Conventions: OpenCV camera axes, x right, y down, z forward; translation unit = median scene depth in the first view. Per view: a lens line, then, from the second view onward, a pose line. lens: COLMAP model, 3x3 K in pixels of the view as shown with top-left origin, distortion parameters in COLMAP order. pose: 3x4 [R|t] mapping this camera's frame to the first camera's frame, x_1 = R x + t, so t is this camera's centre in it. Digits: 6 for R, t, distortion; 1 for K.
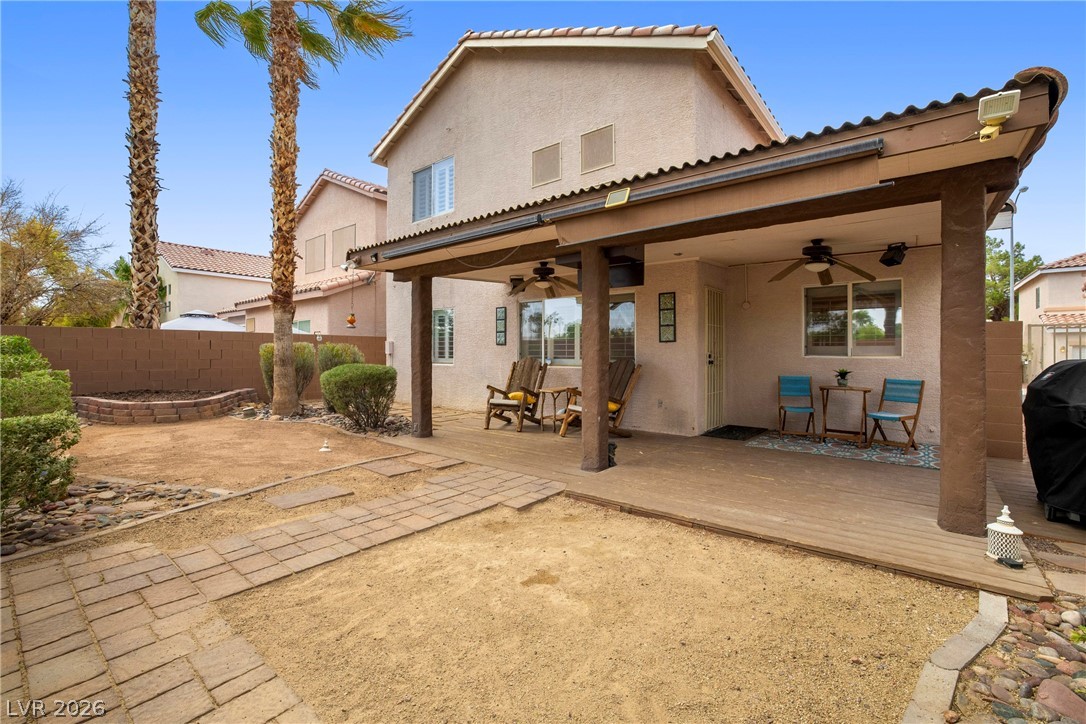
lens RADIAL K [[471.8, 0, 543.0], [0, 471.8, 362.0], [0, 0, 1]] dist [0.000530, 0.000298]
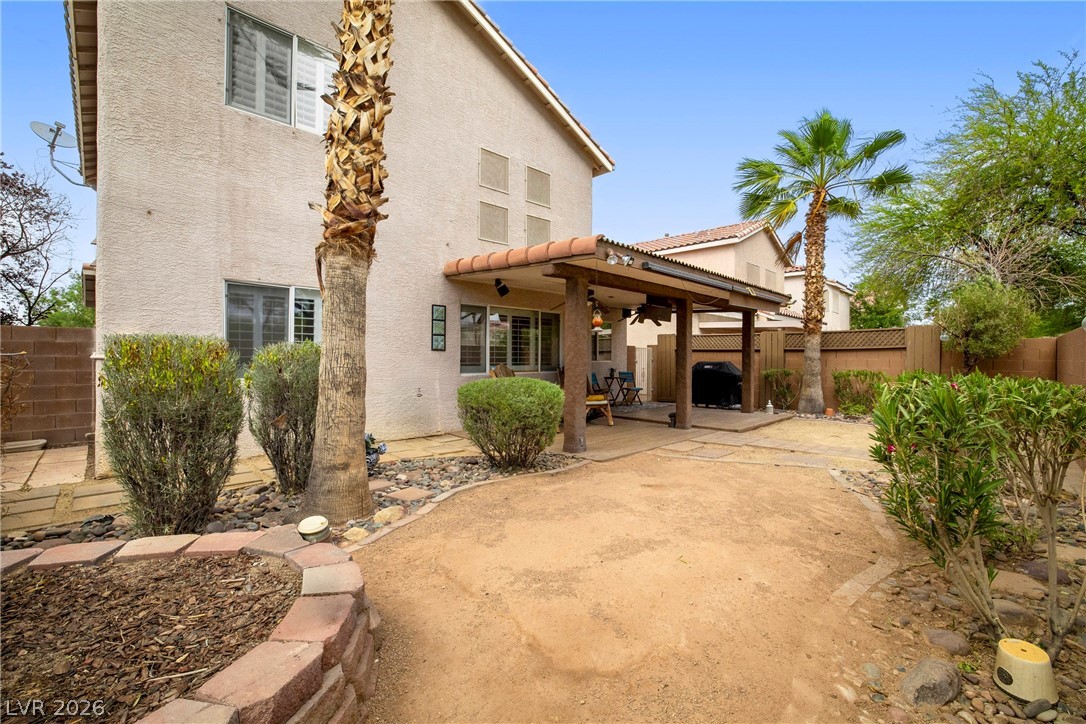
lens RADIAL K [[471.8, 0, 543.0], [0, 471.8, 362.0], [0, 0, 1]] dist [0.000530, 0.000298]
pose [[0.135064, 0.003623, 0.990830, -0.891964], [0.003545, 0.999985, -0.004140, -0.012518], [-0.990831, 0.004071, 0.135049, 0.718041]]
